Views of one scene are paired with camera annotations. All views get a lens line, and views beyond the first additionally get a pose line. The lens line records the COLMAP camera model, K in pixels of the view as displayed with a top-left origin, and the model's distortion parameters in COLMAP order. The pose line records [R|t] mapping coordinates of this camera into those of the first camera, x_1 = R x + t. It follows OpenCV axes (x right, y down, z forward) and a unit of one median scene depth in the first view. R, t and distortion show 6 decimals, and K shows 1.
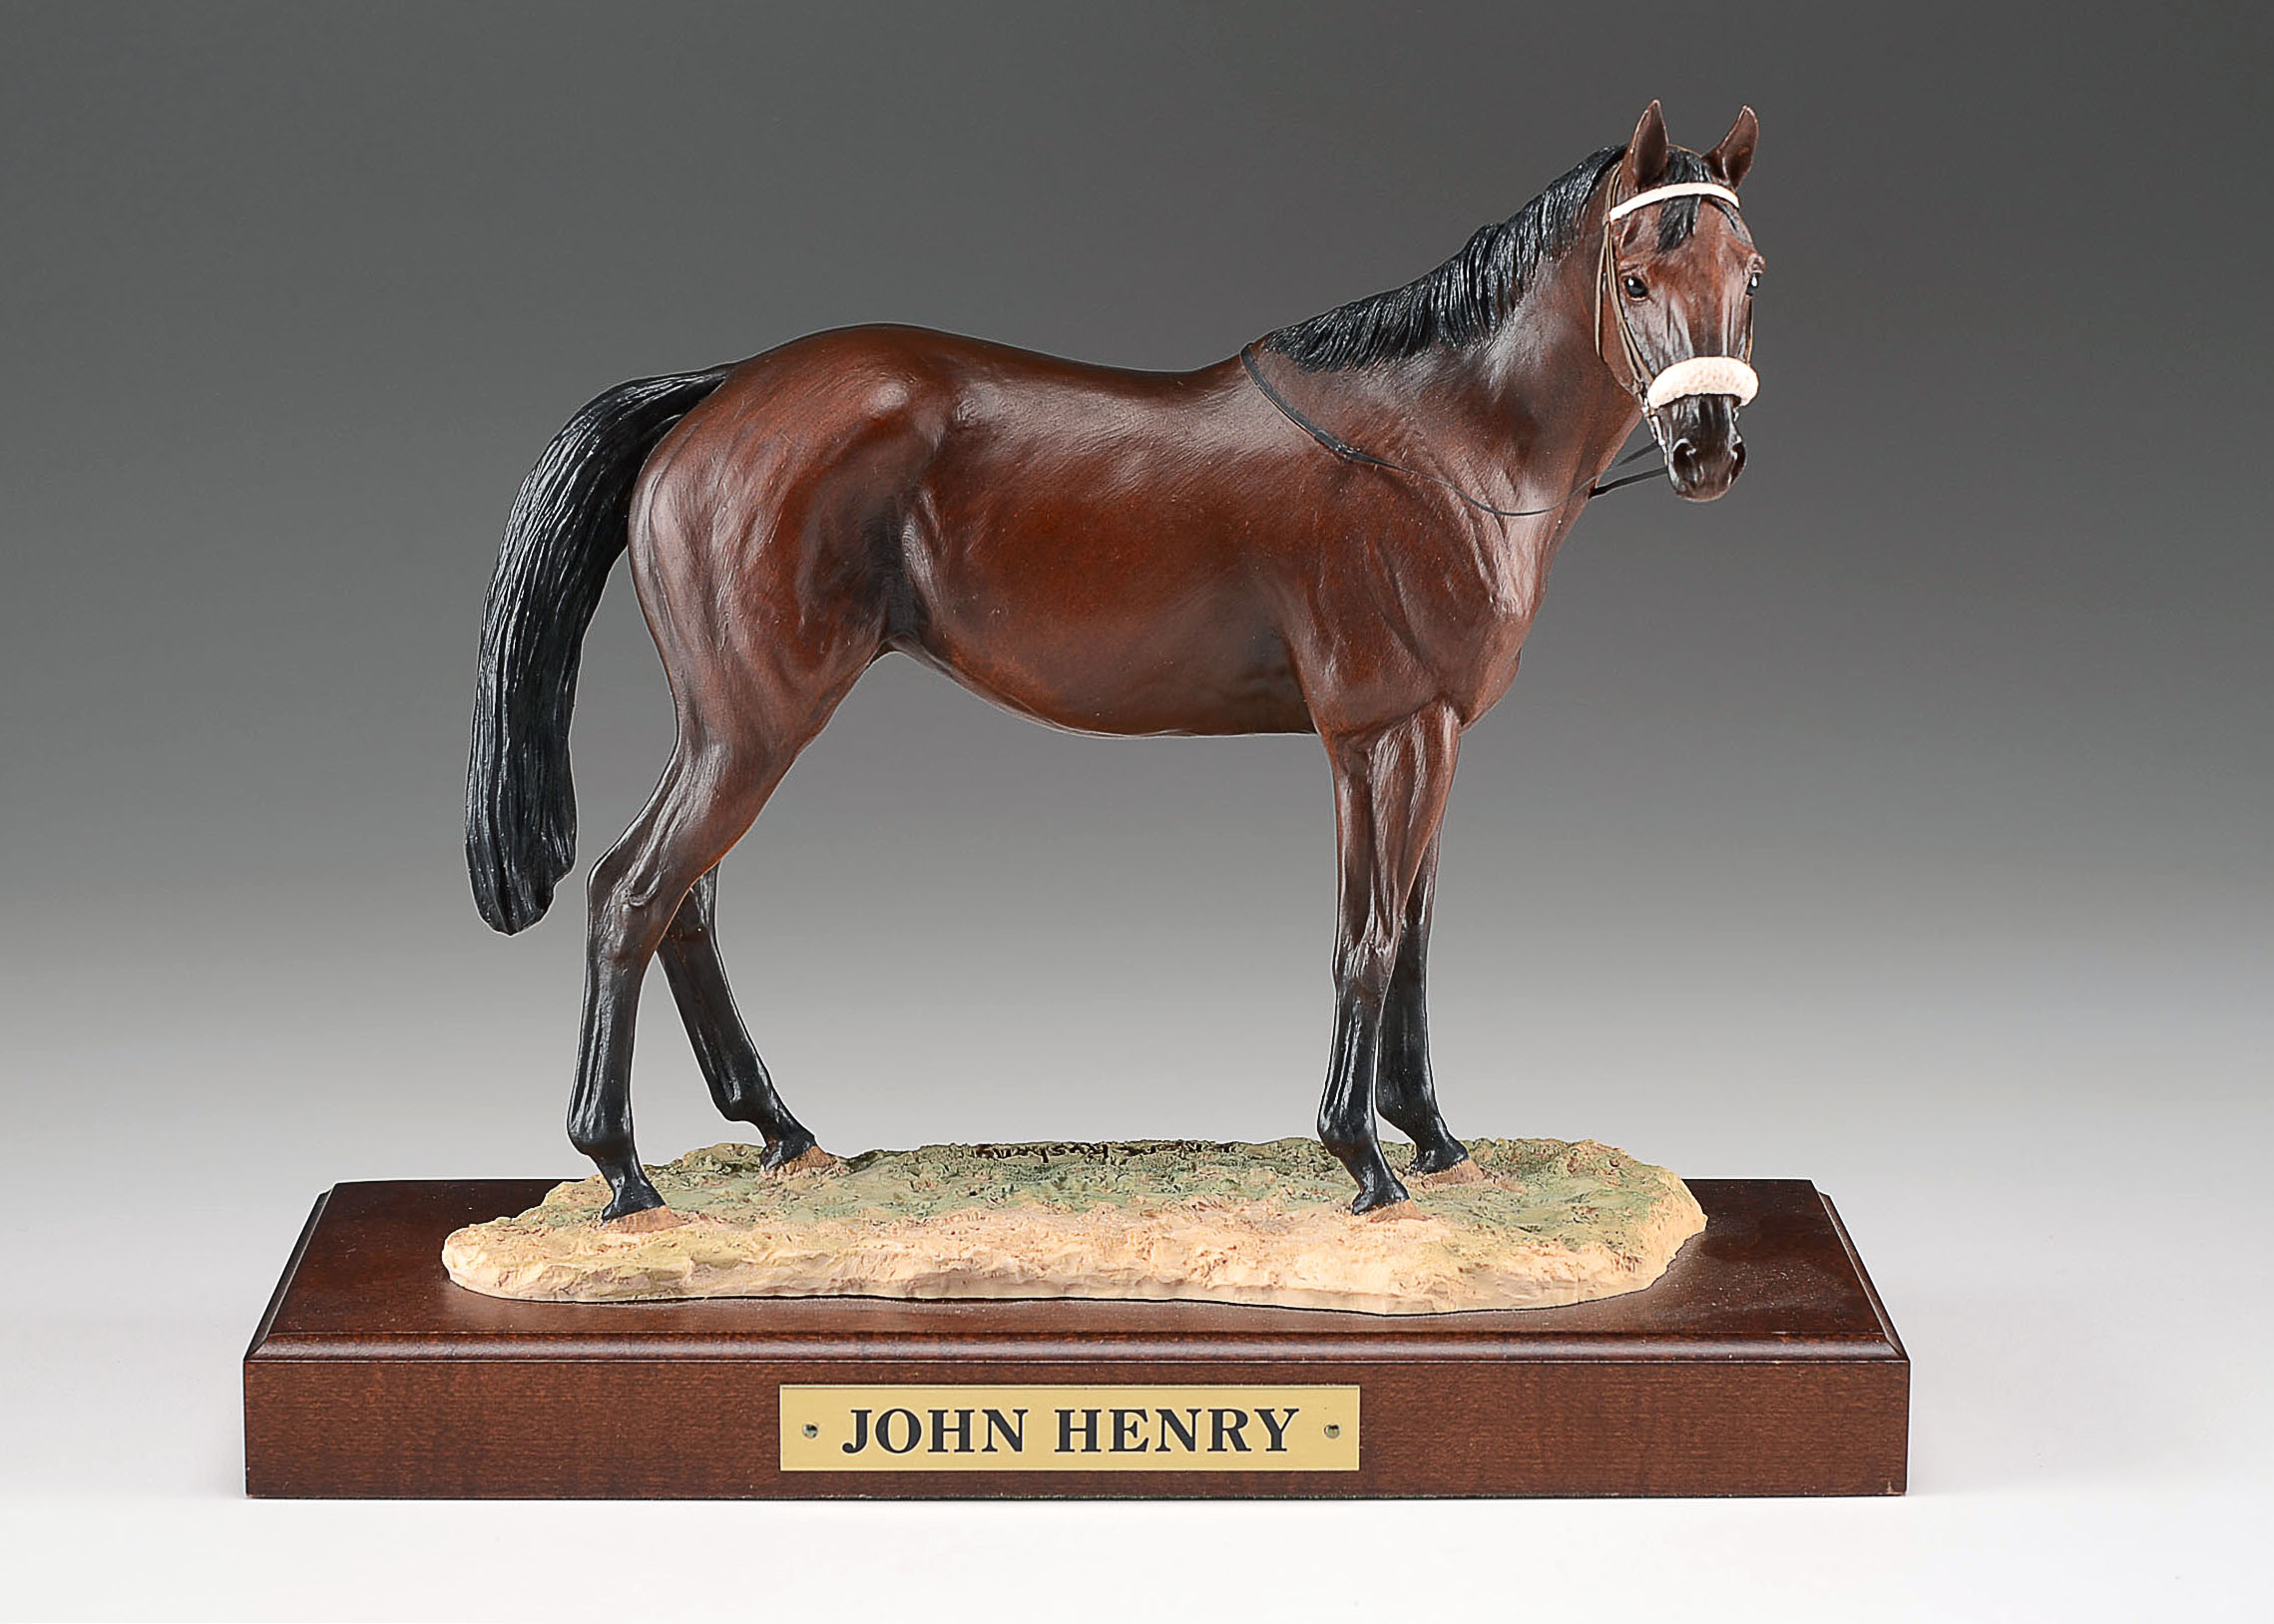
lens RADIAL K [[6346.7, 0, 1137.0], [0, 6346.7, 812.0], [0, 0, 1]] dist [-0.028314, -0.454969]
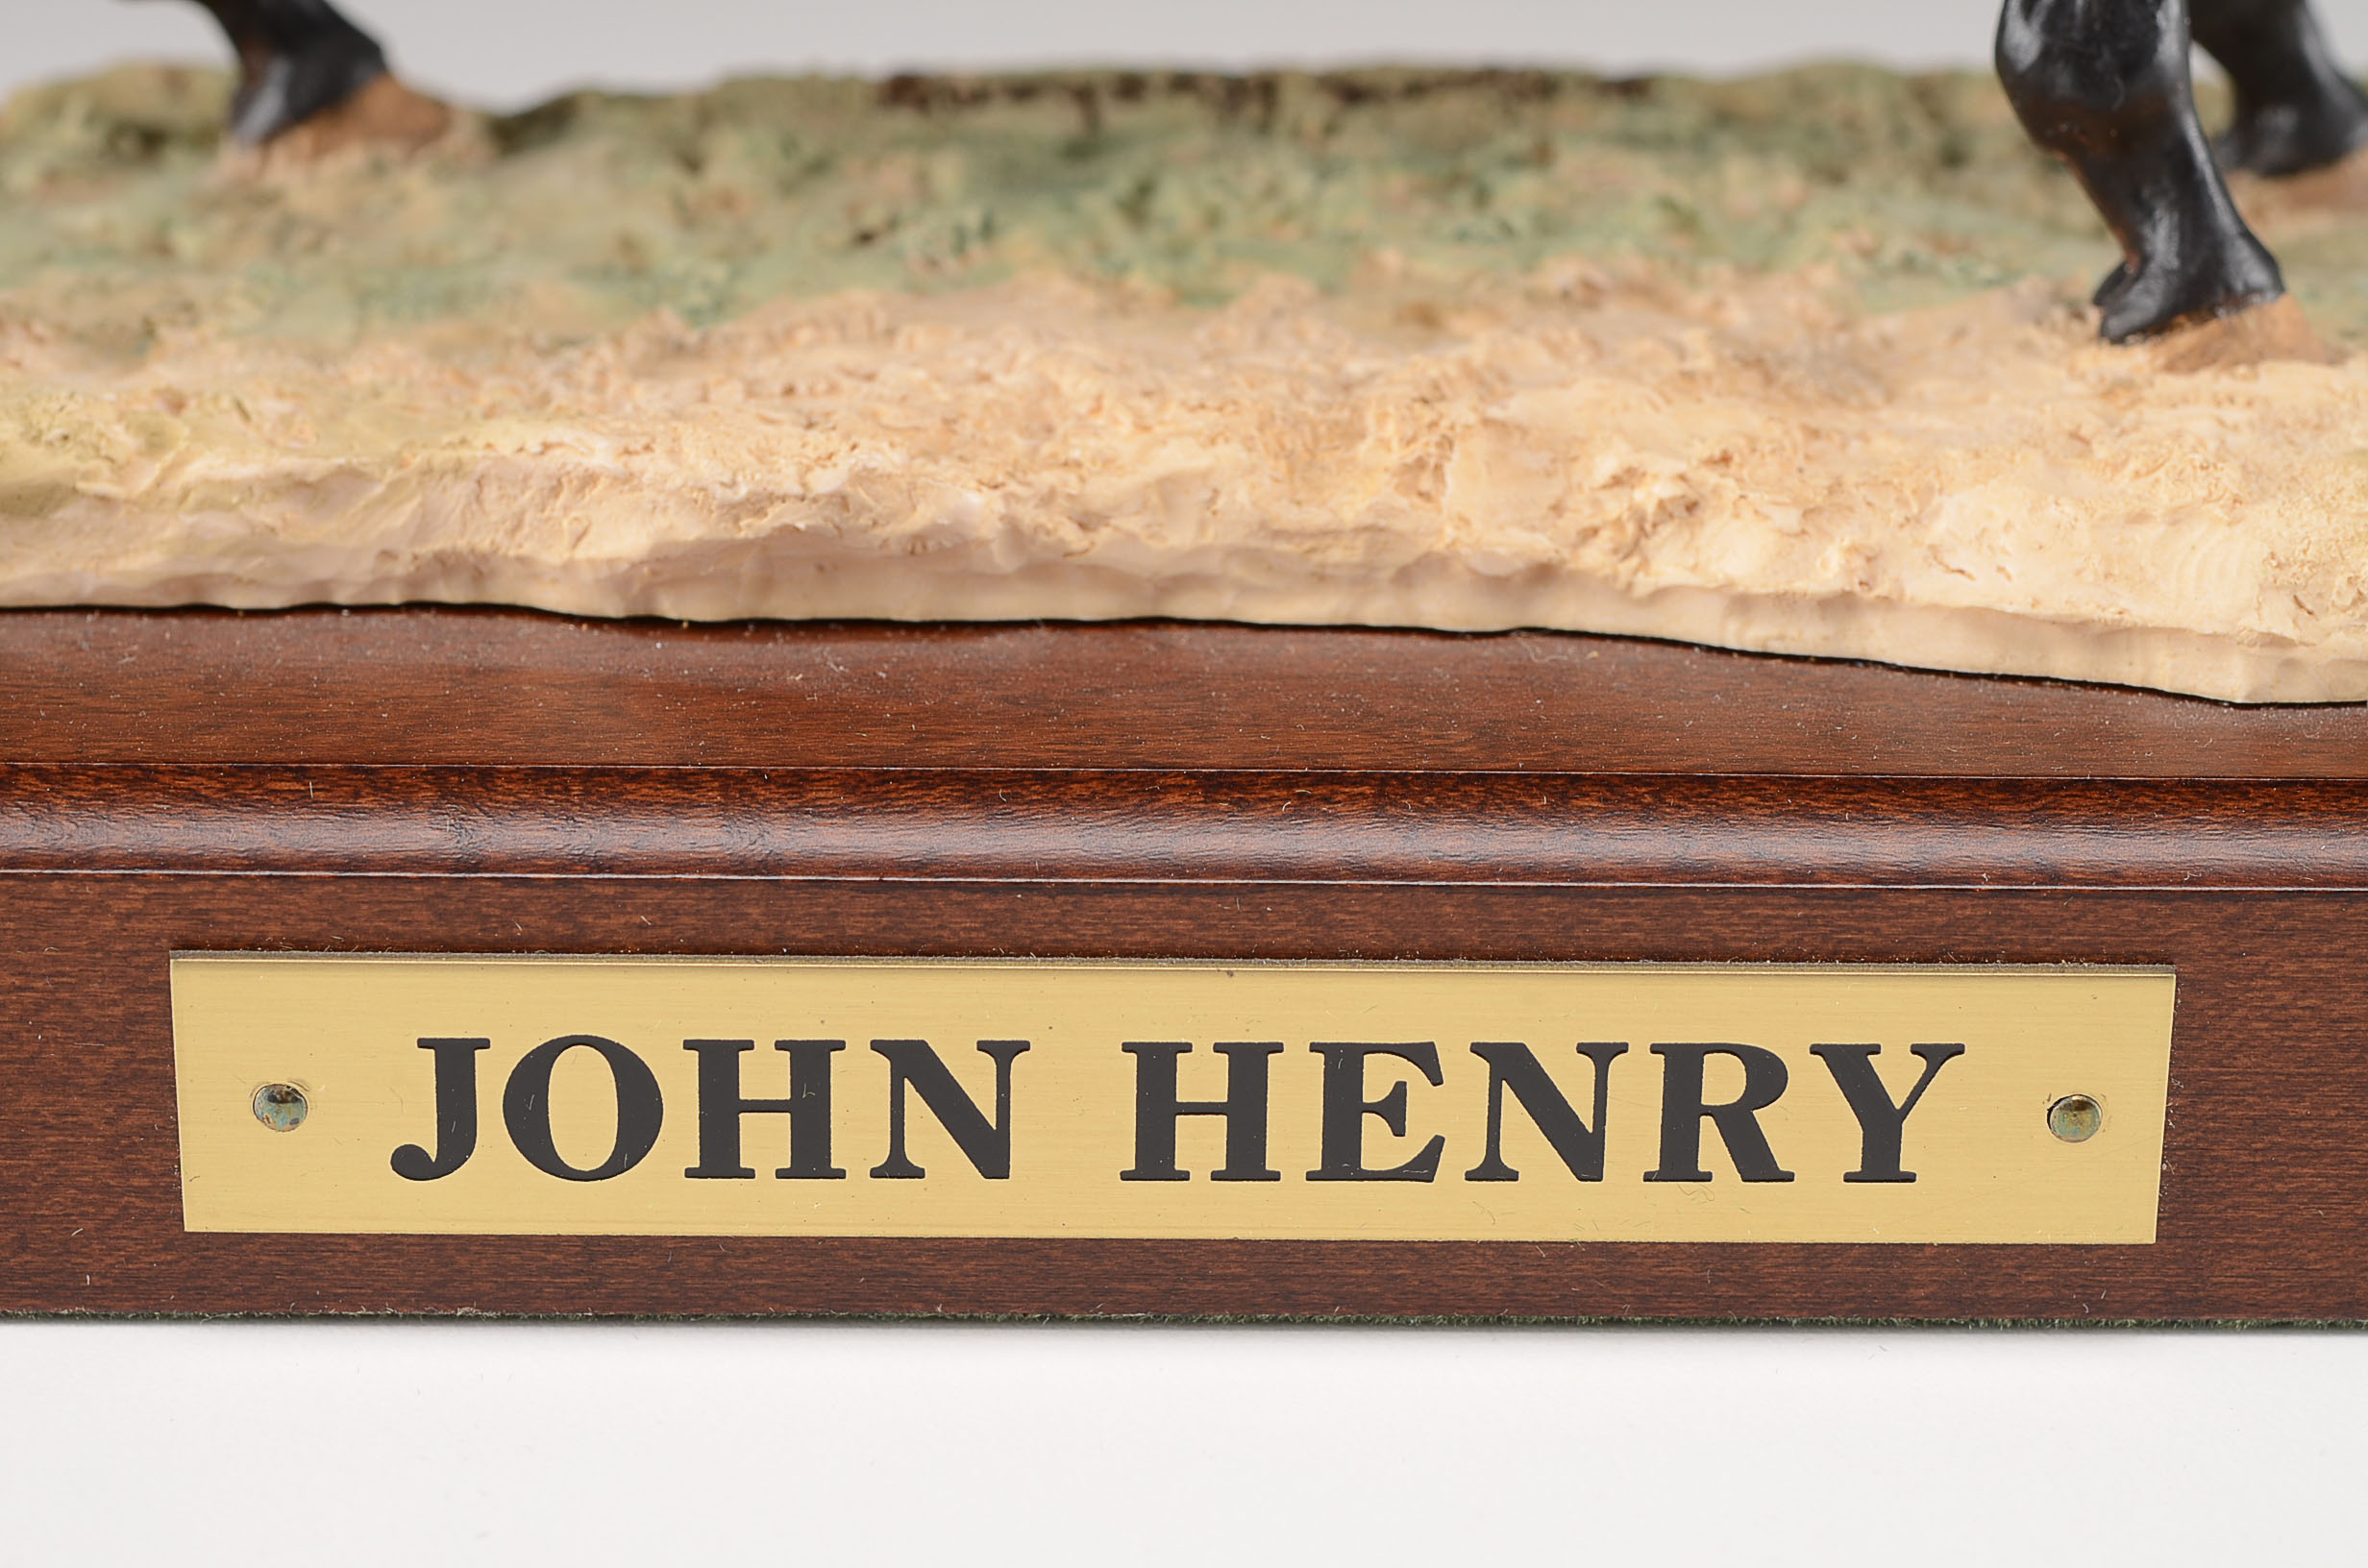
lens RADIAL K [[6145.5, 0, 1184.0], [0, 6145.5, 784.0], [0, 0, 1]] dist [-0.027265, -0.109076]
pose [[0.999951, 0.008921, 0.004272, -0.010927], [-0.009587, 0.980476, 0.196407, 0.026295], [-0.002436, -0.196438, 0.980513, 0.694045]]
